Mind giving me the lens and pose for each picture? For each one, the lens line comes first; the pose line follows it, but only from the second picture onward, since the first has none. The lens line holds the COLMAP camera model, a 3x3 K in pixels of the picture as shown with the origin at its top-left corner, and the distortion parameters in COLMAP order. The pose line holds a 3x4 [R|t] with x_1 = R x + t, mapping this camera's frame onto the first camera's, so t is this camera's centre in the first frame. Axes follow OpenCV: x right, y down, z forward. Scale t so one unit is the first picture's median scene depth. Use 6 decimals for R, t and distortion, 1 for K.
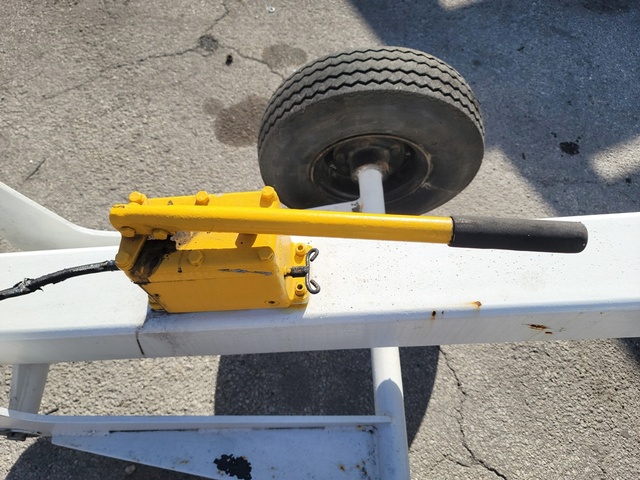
lens RADIAL K [[476.0, 0, 320.0], [0, 476.0, 240.0], [0, 0, 1]] dist [0.023107, -0.000838]
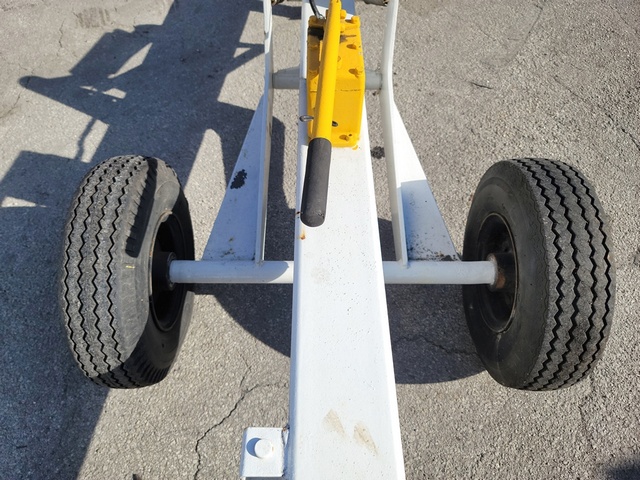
lens RADIAL K [[476.0, 0, 320.0], [0, 476.0, 240.0], [0, 0, 1]] dist [0.023107, -0.000838]
pose [[-0.007394, 0.846861, -0.531763, 0.585521], [-0.882595, 0.244456, 0.401581, -0.237986], [0.470076, 0.472301, 0.745628, 0.051834]]
